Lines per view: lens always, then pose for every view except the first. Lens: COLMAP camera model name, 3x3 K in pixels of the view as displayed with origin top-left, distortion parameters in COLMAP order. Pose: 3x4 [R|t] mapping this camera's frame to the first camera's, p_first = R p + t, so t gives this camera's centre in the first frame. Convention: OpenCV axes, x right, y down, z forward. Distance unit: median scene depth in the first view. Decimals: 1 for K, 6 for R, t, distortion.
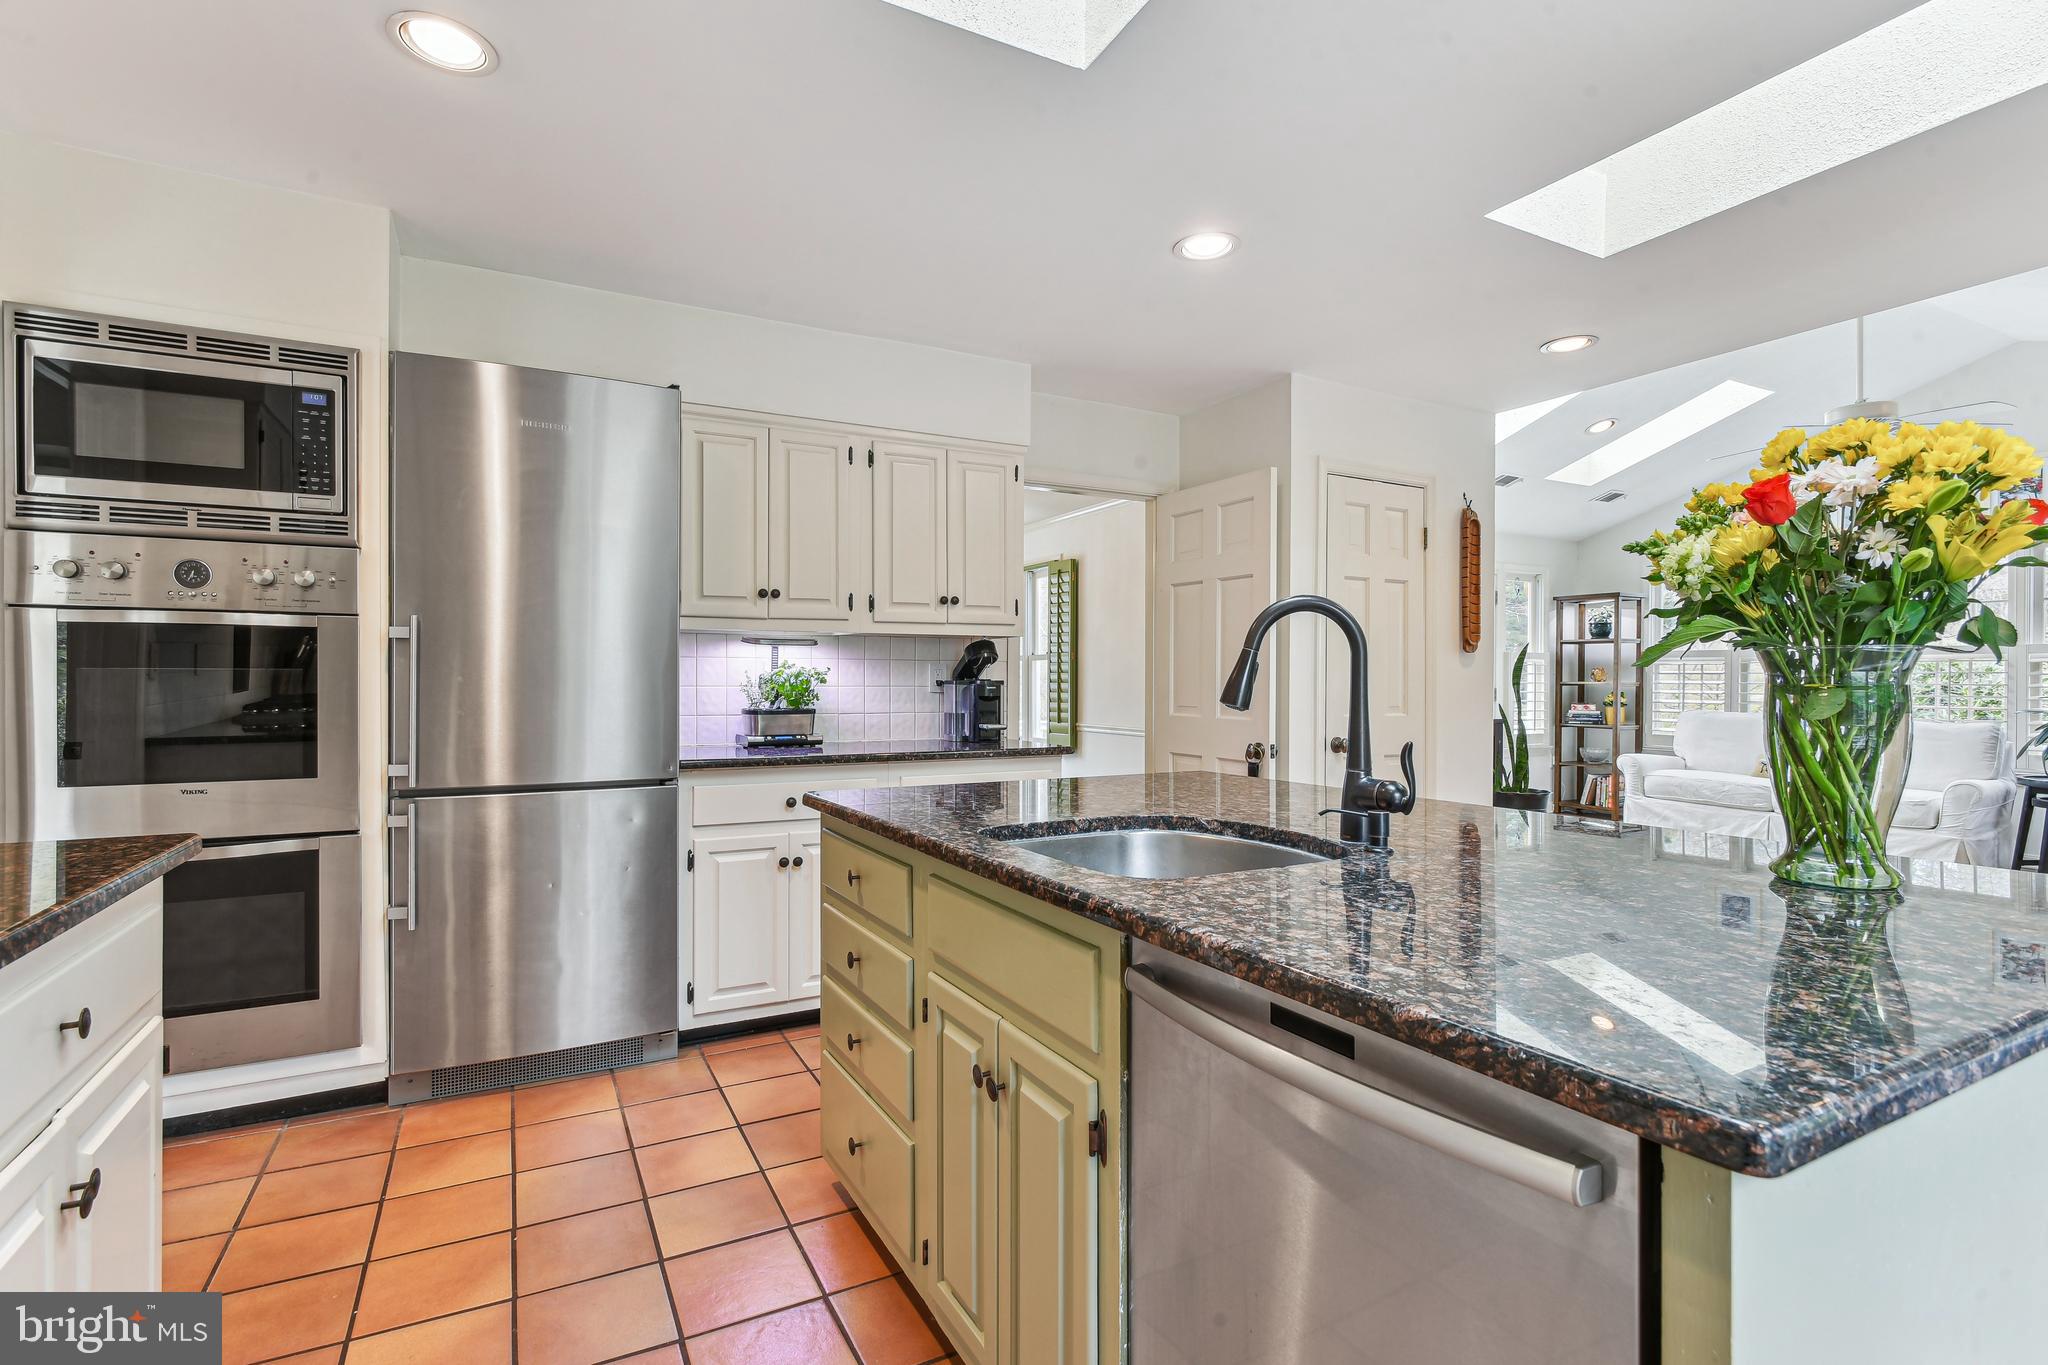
lens RADIAL K [[970.7, 0, 1017.6], [0, 970.7, 685.2], [0, 0, 1]] dist [-0.003233, 0.001179]
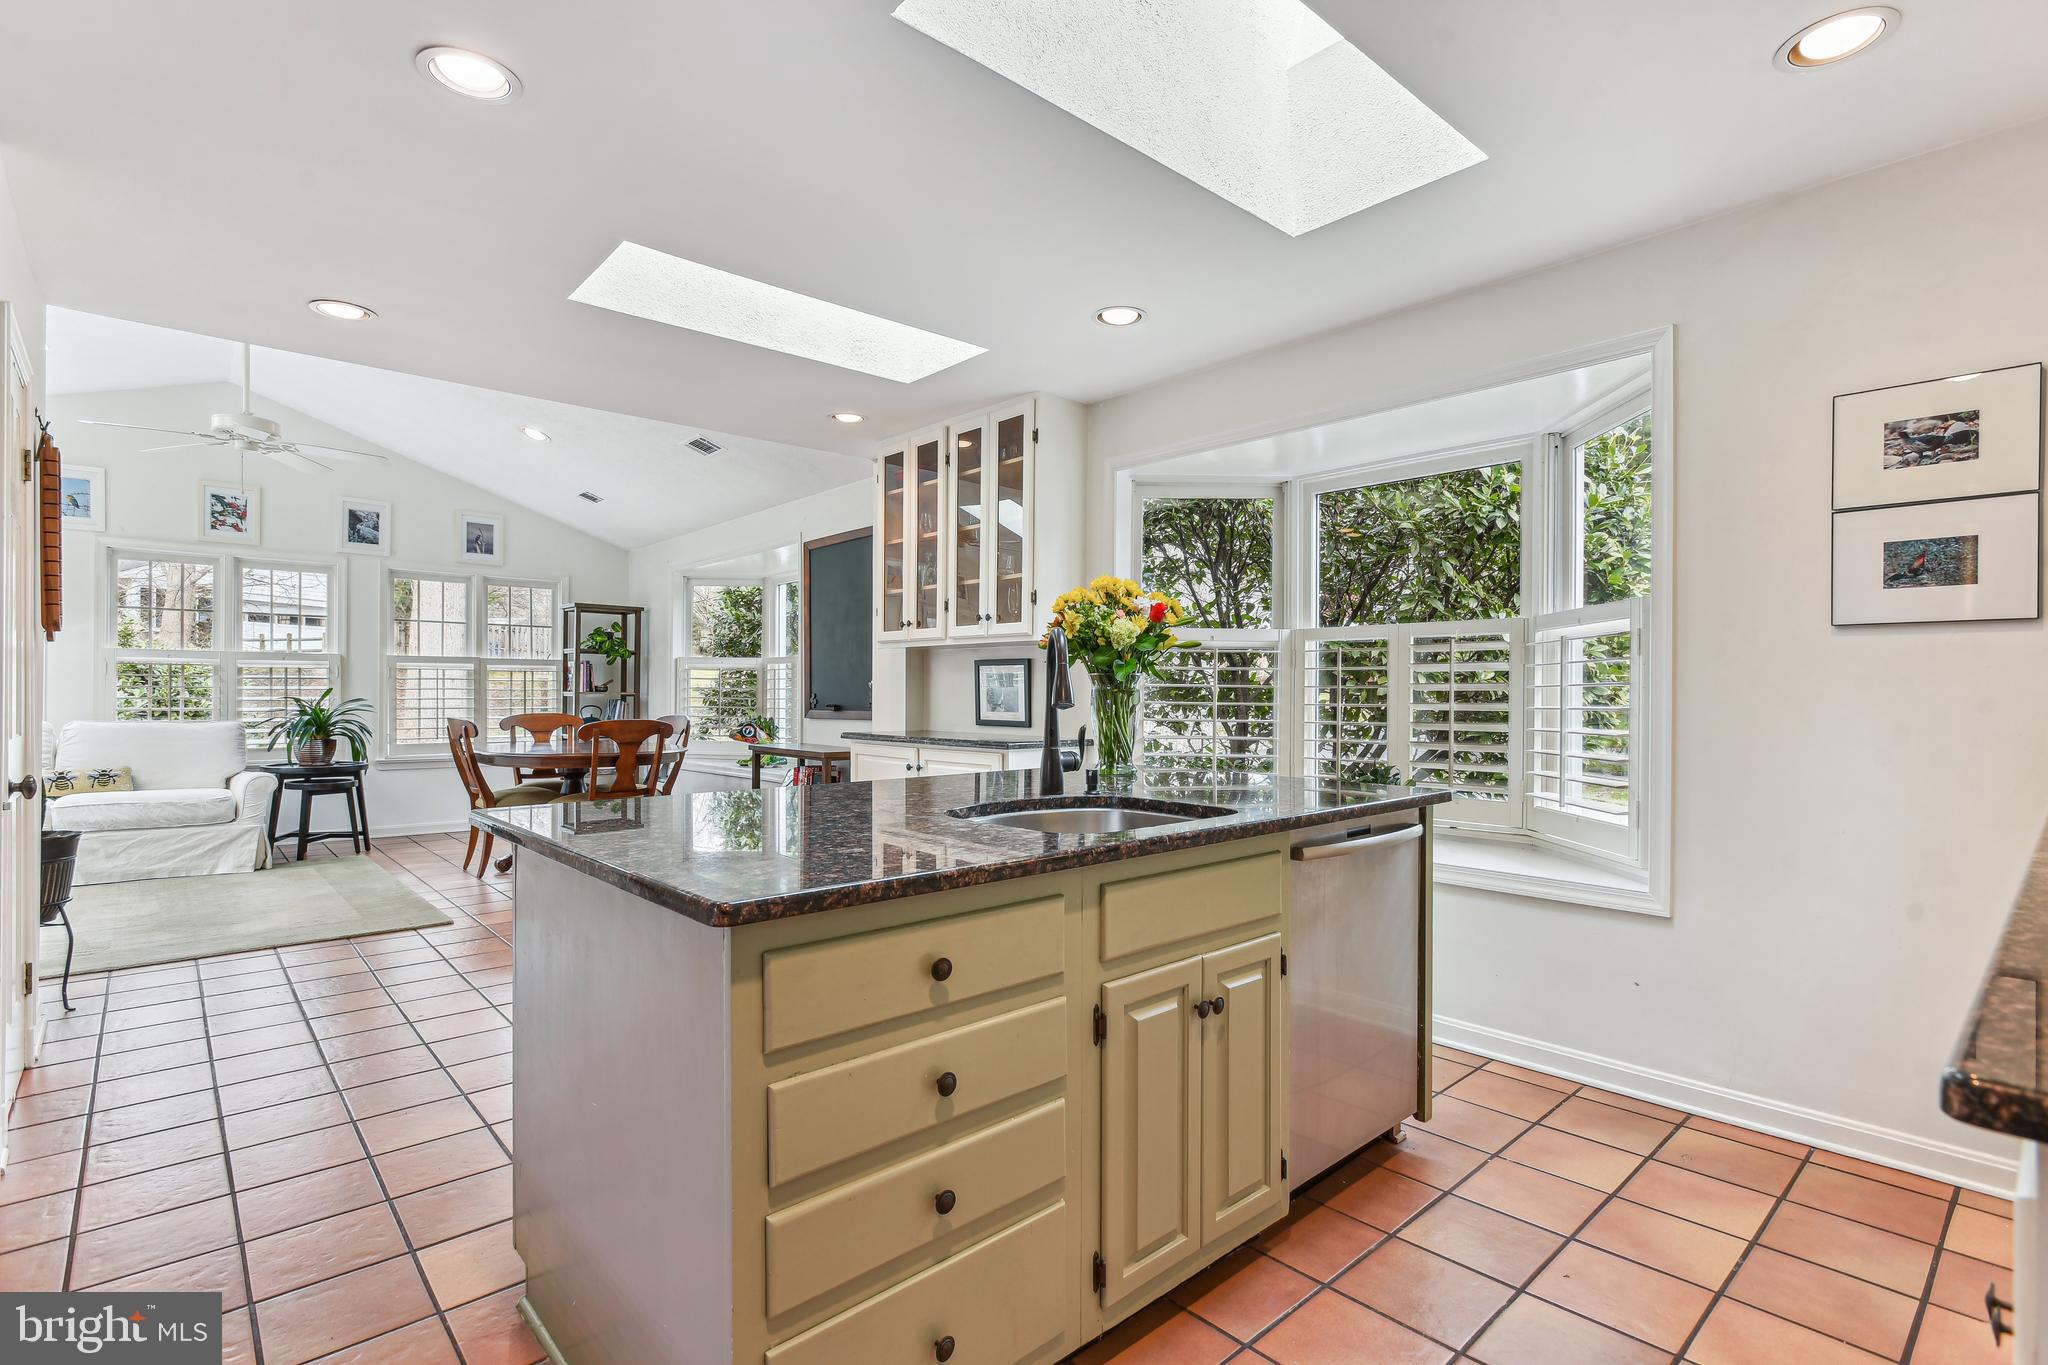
lens RADIAL K [[970.7, 0, 1032.2], [0, 970.7, 690.3], [0, 0, 1]] dist [-0.003233, 0.001179]
pose [[-0.244416, -0.001638, 0.969669, -0.220254], [-0.001717, 0.999998, 0.001257, -0.000157], [-0.969669, -0.001358, -0.244418, 0.278812]]
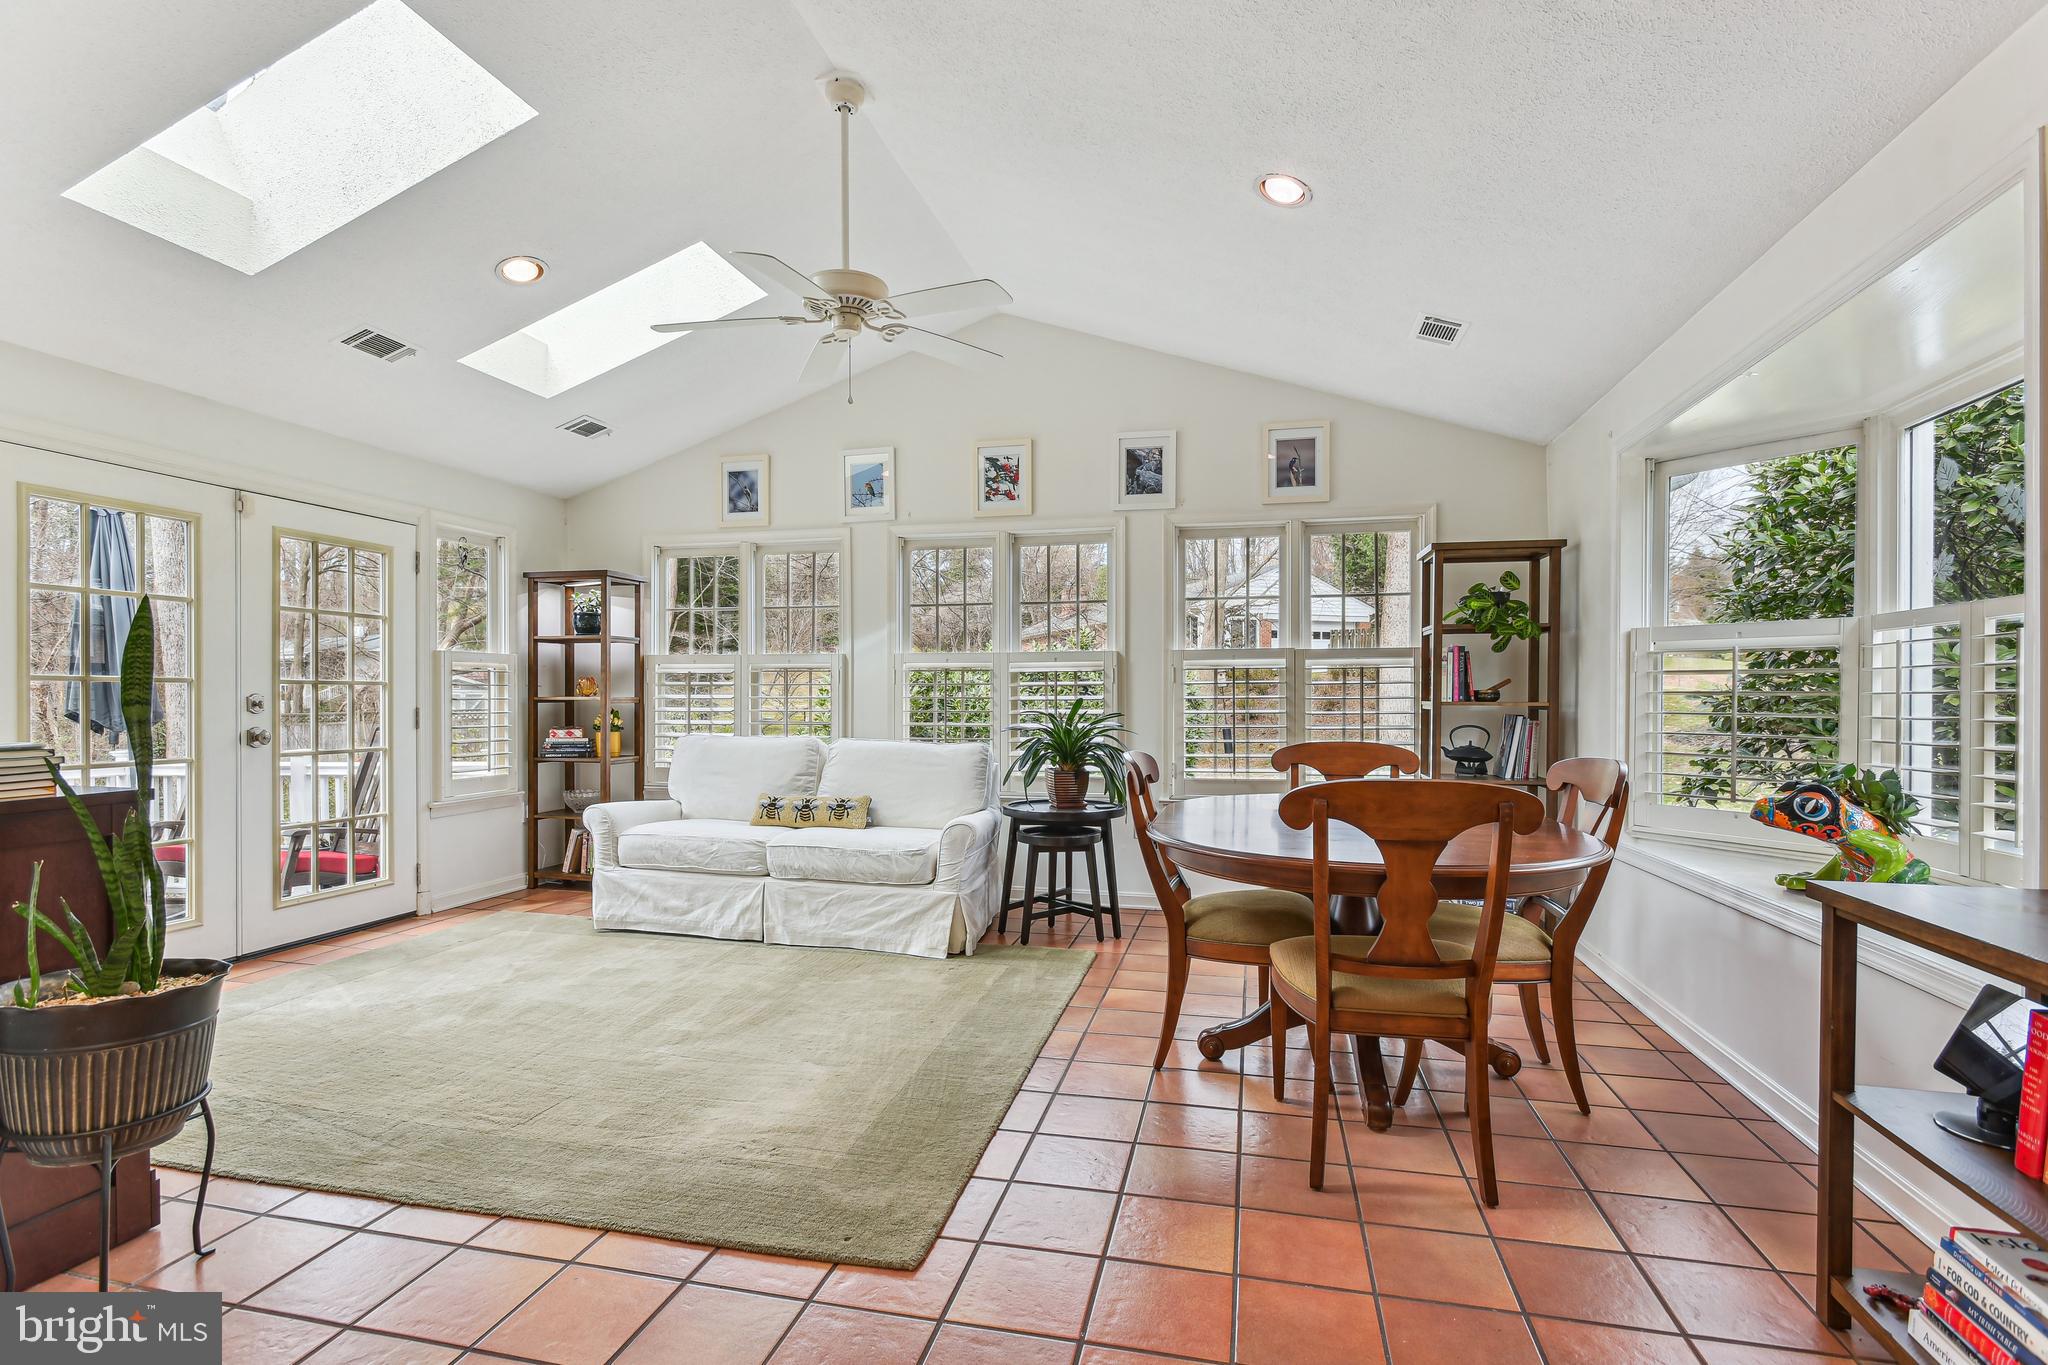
lens RADIAL K [[970.7, 0, 1023.3], [0, 970.7, 709.3], [0, 0, 1]] dist [-0.003233, 0.001179]
pose [[0.664942, -0.012880, 0.746784, 0.286397], [0.006913, 0.999915, 0.011090, 0.000036], [-0.746863, -0.002212, 0.664975, 0.294821]]
